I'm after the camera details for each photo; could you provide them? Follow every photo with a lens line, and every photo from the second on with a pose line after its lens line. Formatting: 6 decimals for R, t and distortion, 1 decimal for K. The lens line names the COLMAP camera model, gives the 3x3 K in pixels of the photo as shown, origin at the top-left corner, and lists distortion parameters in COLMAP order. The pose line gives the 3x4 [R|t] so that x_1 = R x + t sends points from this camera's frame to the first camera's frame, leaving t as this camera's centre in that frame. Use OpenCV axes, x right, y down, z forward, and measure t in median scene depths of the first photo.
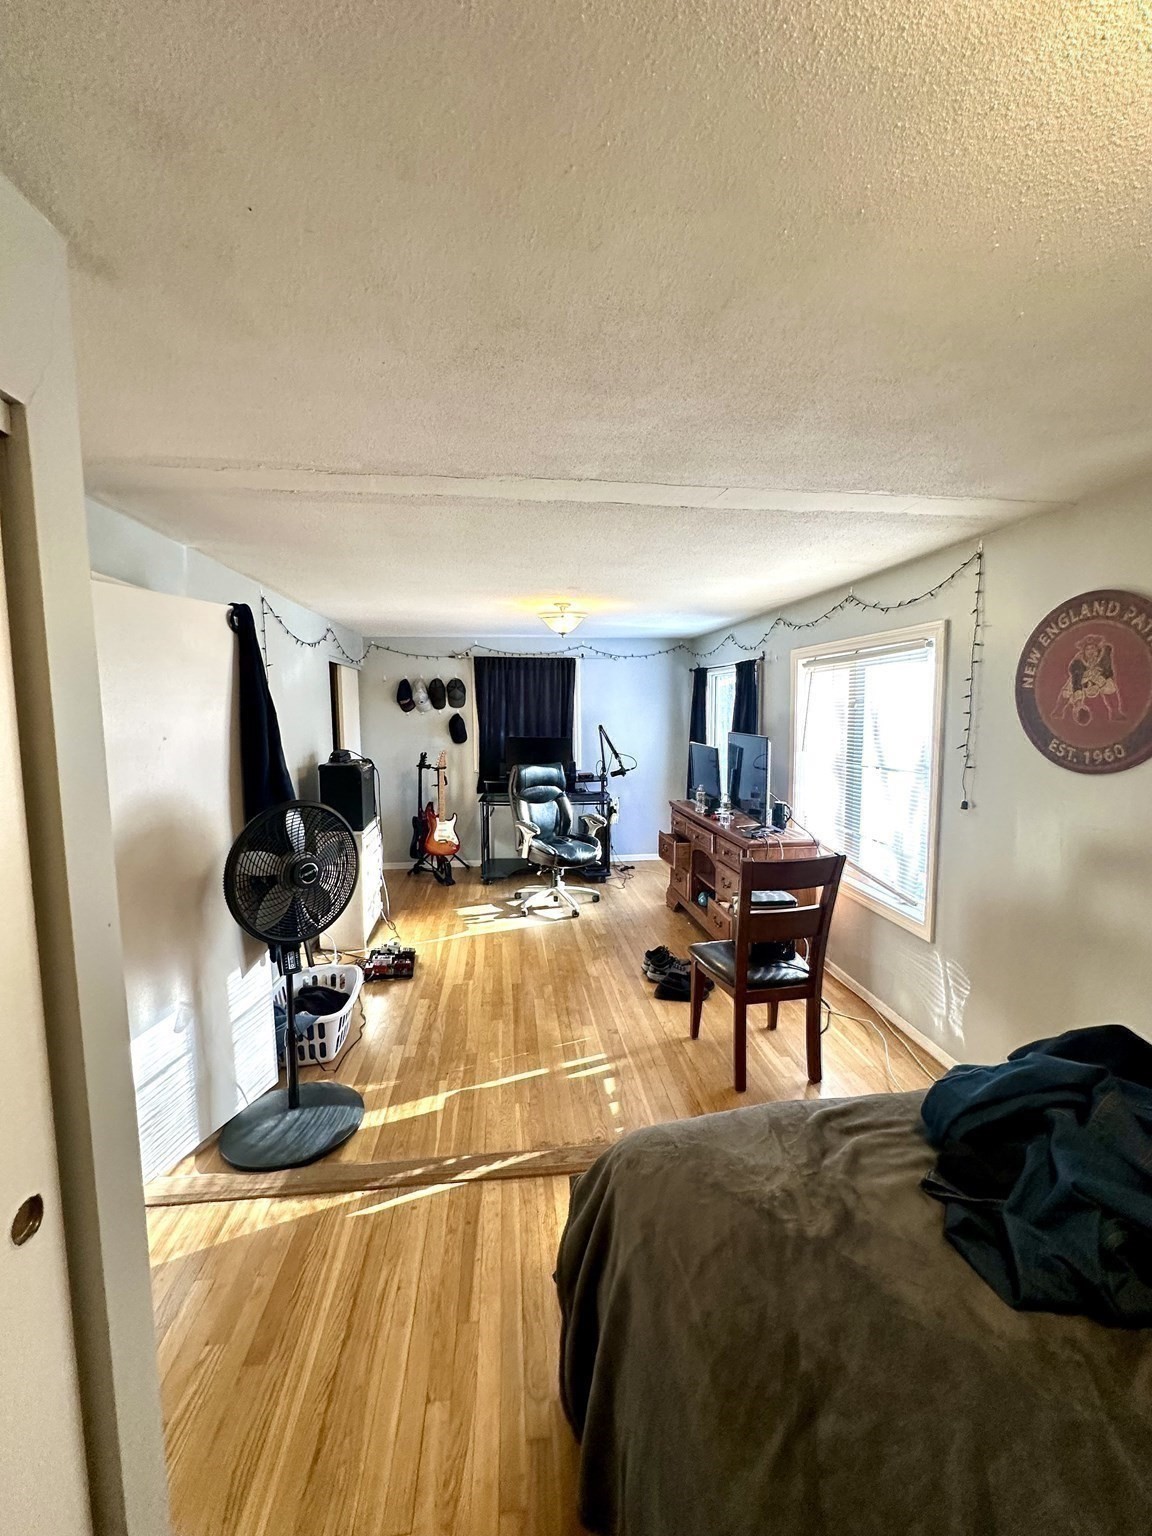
lens RADIAL K [[610.0, 0, 576.0], [0, 610.0, 768.0], [0, 0, 1]] dist [-0.000733, -0.000180]
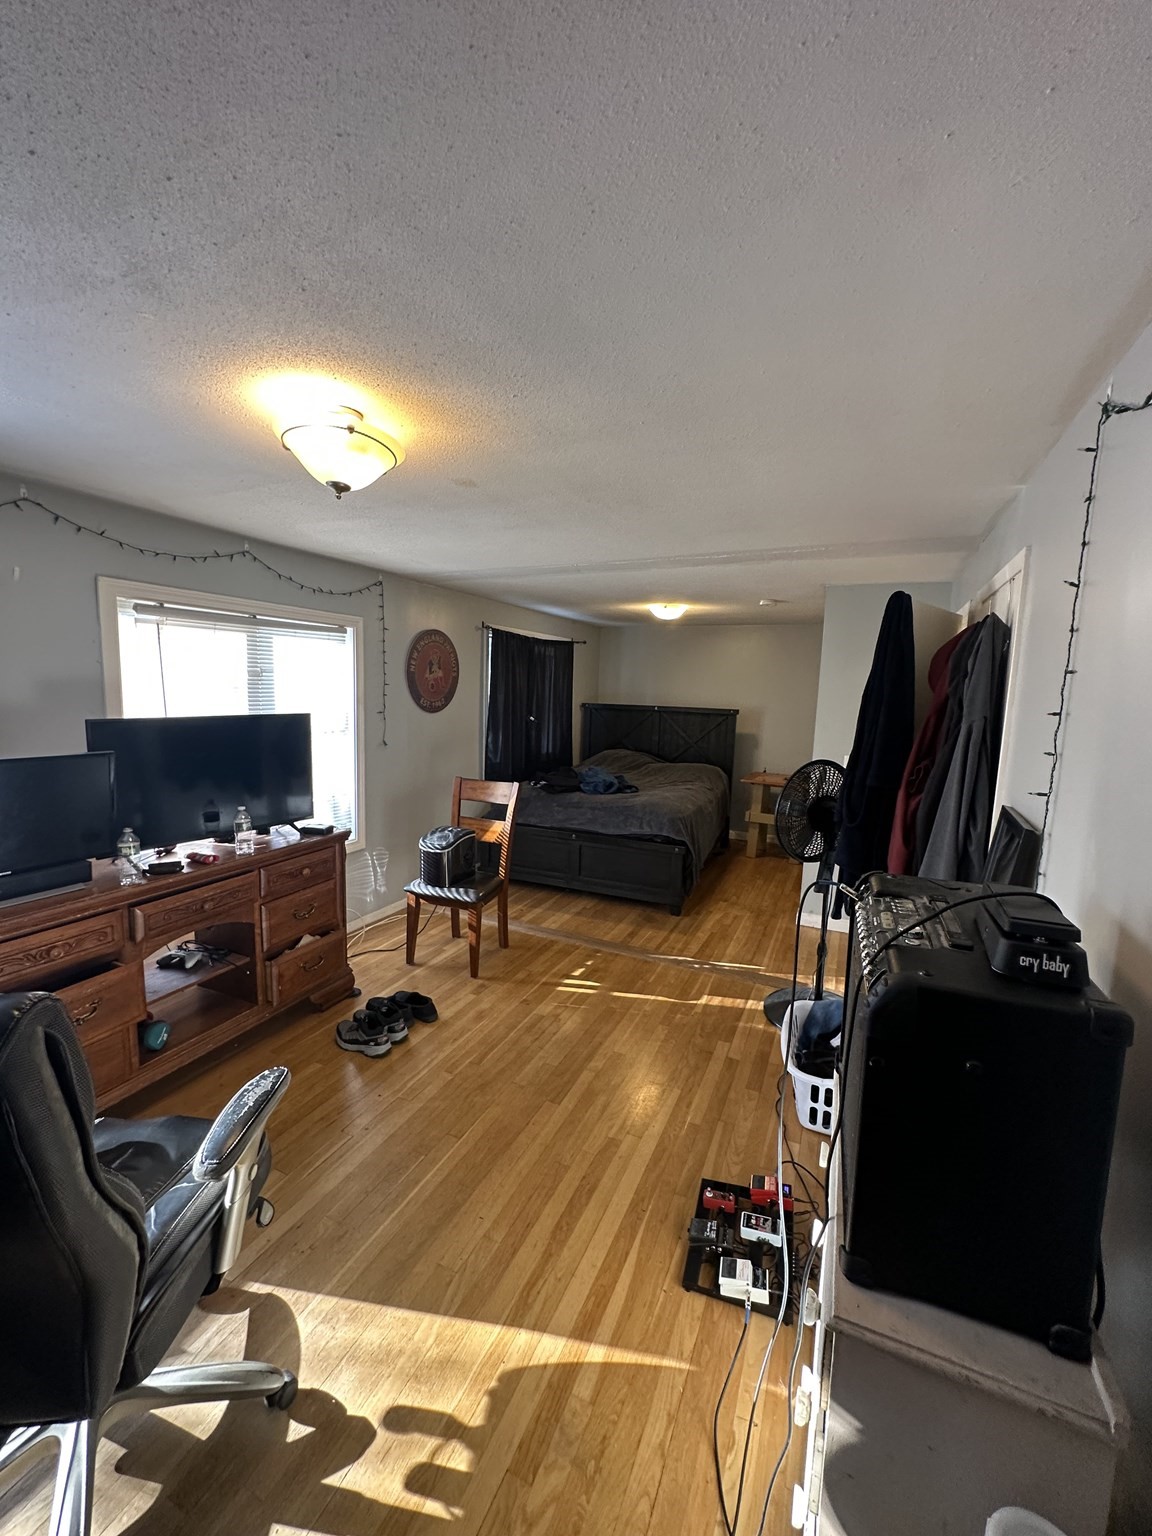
lens RADIAL K [[610.0, 0, 576.0], [0, 610.0, 768.0], [0, 0, 1]] dist [-0.000733, -0.000180]
pose [[-0.847742, -0.086043, 0.523383, -0.585371], [0.030794, 0.977106, 0.210513, -0.185653], [-0.529514, 0.194578, -0.825684, 1.978215]]
